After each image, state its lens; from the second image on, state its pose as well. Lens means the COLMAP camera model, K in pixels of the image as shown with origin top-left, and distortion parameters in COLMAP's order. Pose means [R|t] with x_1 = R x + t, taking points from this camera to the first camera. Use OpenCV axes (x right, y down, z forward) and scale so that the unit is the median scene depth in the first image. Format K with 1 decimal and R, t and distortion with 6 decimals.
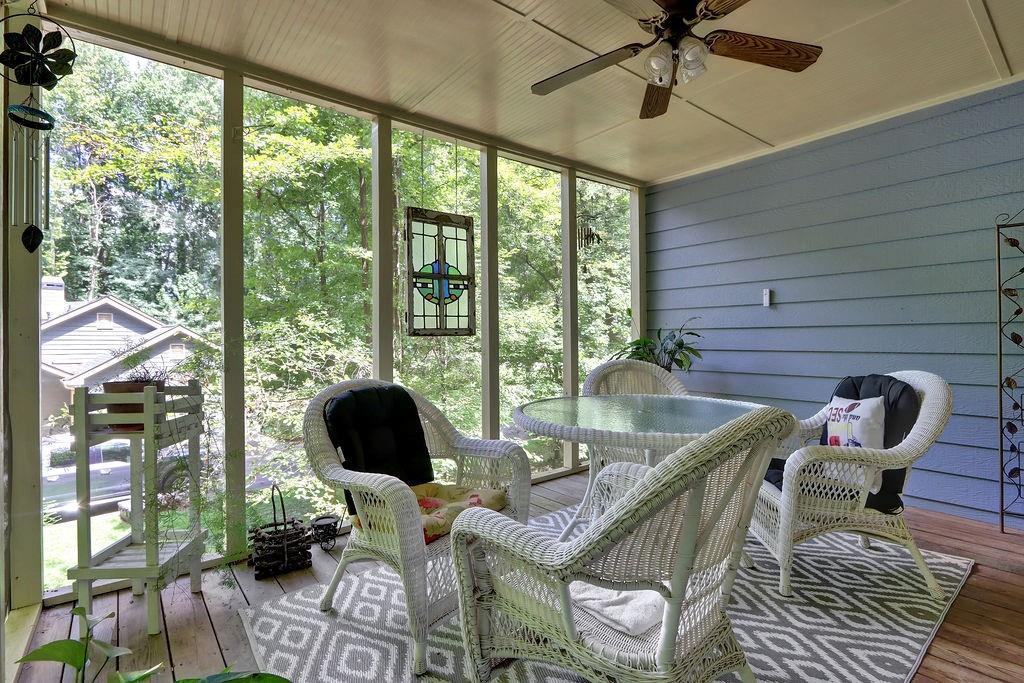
lens RADIAL K [[482.9, 0, 505.8], [0, 482.9, 339.3], [0, 0, 1]] dist [-0.008638, -0.001427]
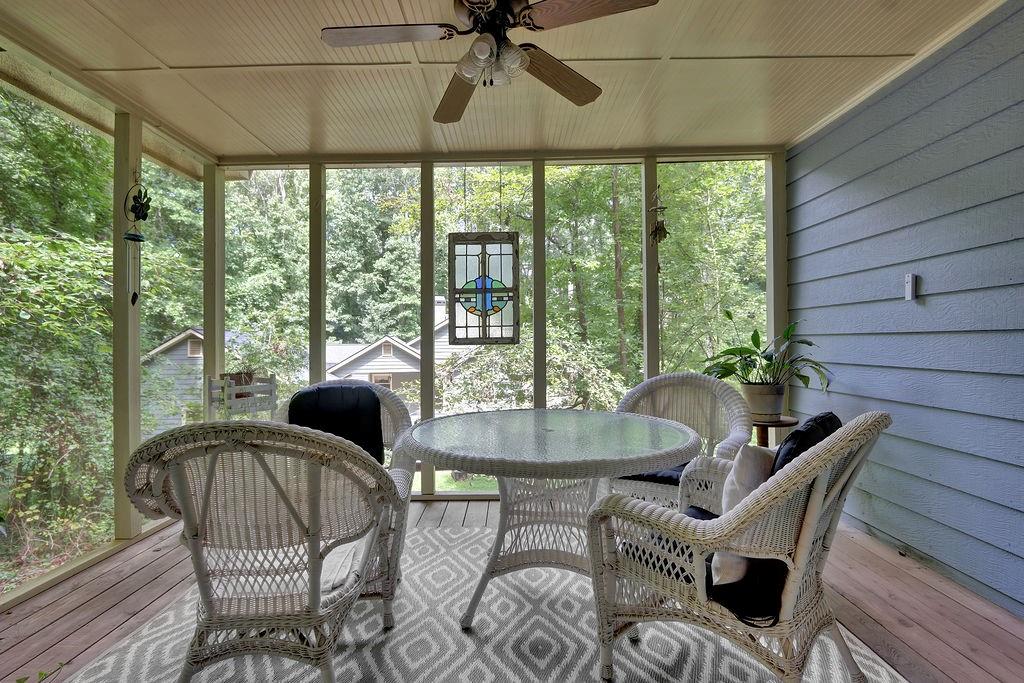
lens RADIAL K [[482.9, 0, 510.3], [0, 482.9, 341.9], [0, 0, 1]] dist [-0.008638, -0.001427]
pose [[0.781533, 0.001401, -0.623862, 0.595711], [-0.000262, 0.999998, 0.001918, -0.014891], [0.623863, -0.001335, 0.781532, 0.173290]]
